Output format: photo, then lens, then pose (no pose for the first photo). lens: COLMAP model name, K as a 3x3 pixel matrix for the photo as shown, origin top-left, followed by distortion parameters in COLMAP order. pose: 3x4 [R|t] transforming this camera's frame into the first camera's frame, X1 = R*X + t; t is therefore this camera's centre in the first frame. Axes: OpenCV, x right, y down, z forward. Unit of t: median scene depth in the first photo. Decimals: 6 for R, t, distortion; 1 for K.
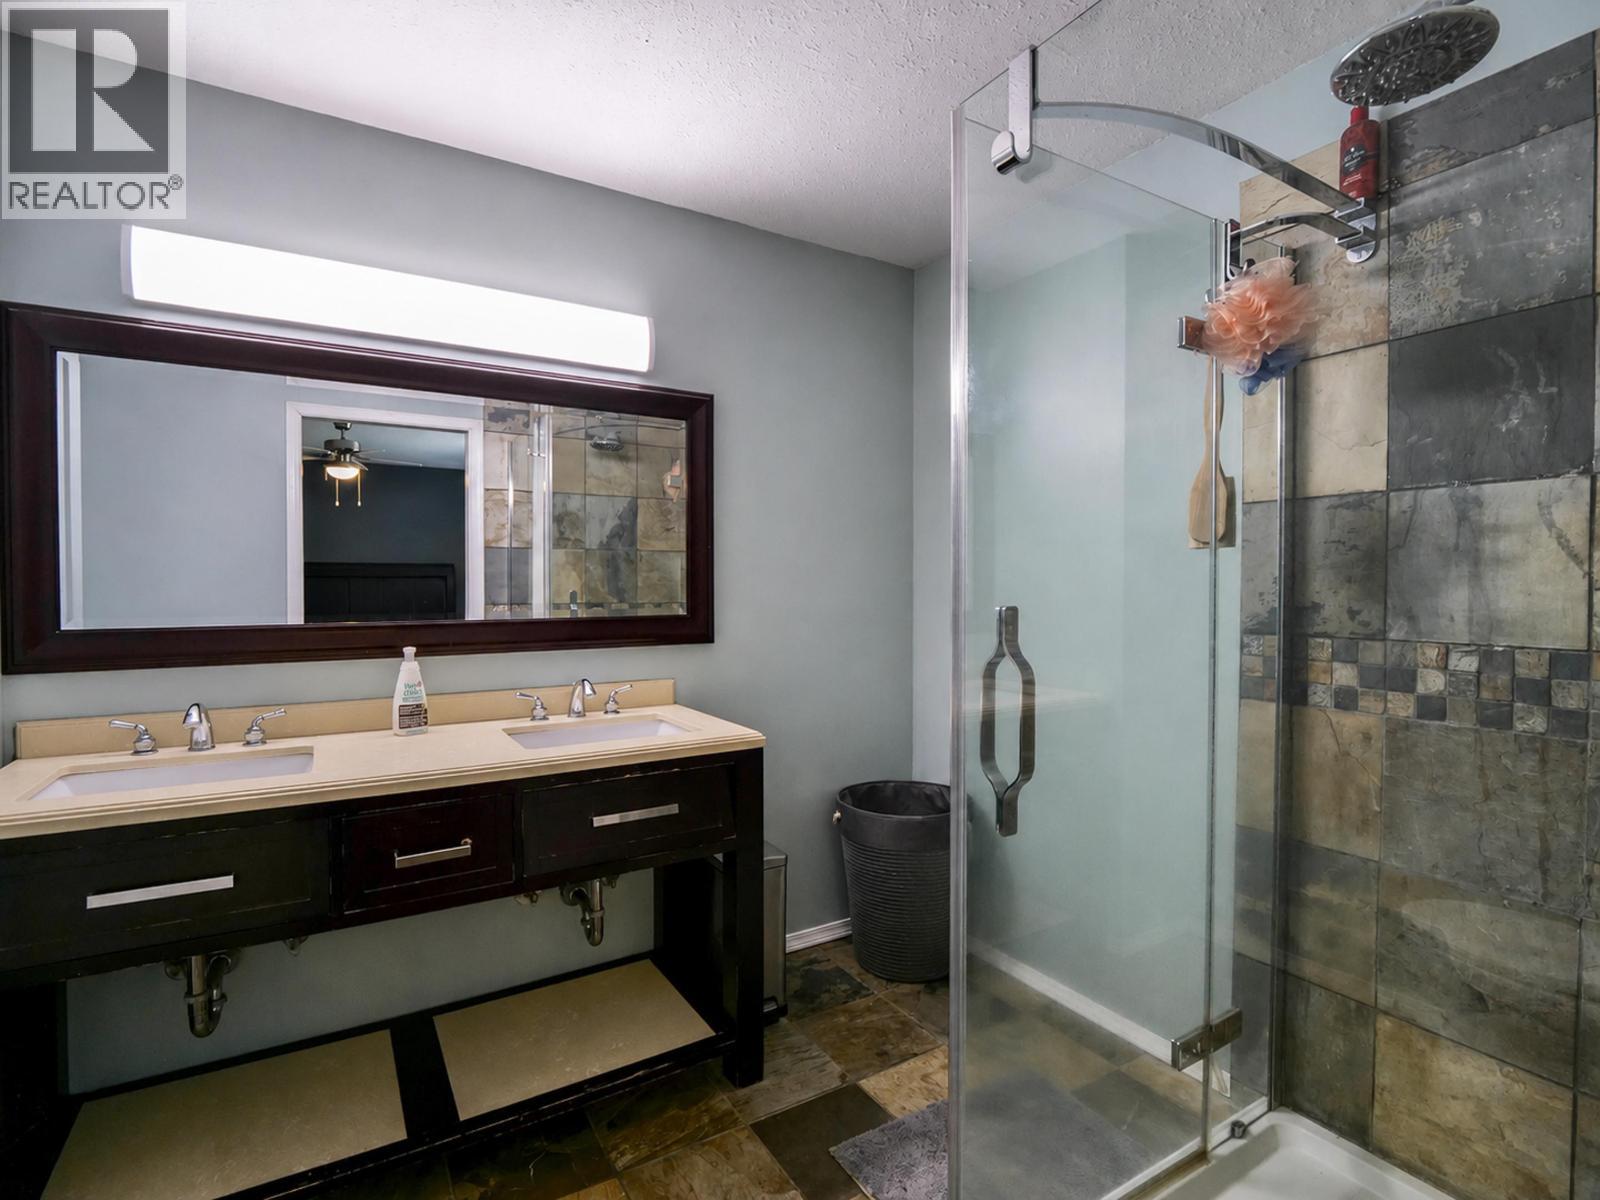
lens RADIAL K [[778.0, 0, 792.7], [0, 778.0, 595.6], [0, 0, 1]] dist [-0.011374, -0.005953]
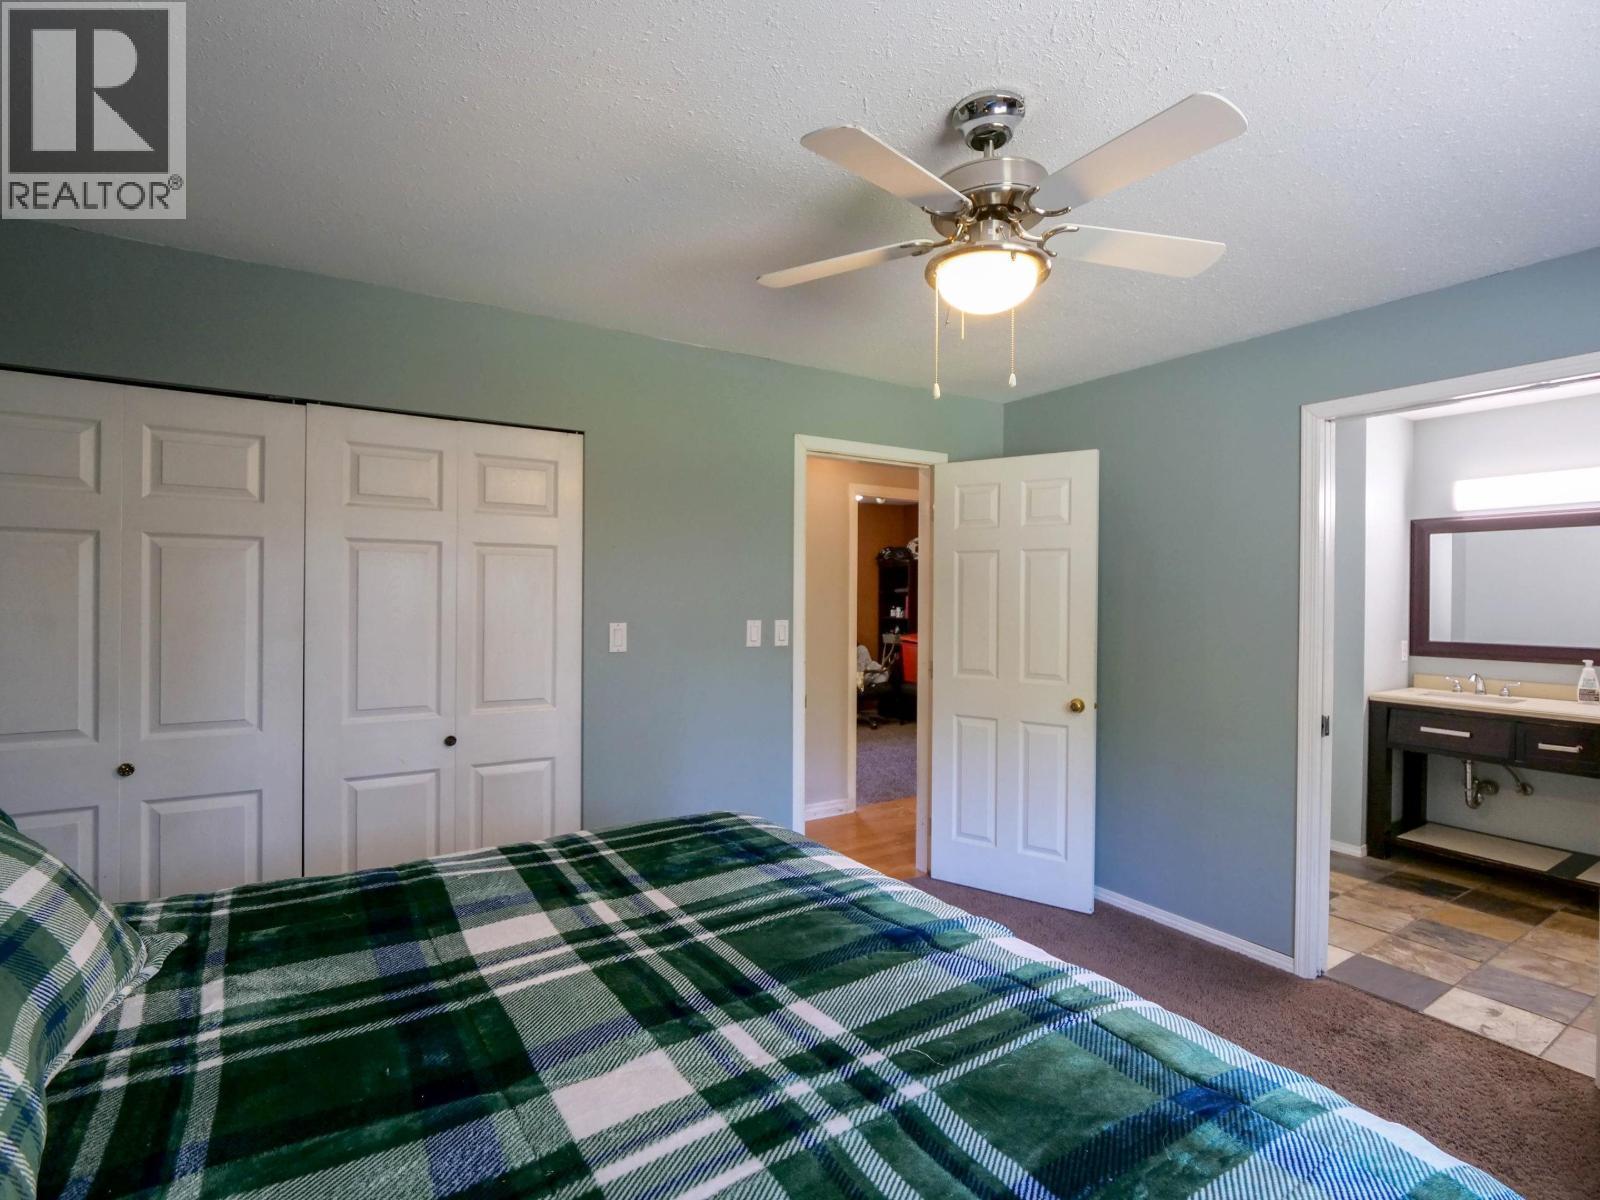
lens RADIAL K [[778.0, 0, 792.7], [0, 778.0, 595.6], [0, 0, 1]] dist [-0.011374, -0.005953]
pose [[0.032666, 0.001748, -0.999465, 1.488520], [-0.022507, 0.999746, 0.001013, -0.057919], [0.999213, 0.022462, 0.032697, -1.168224]]
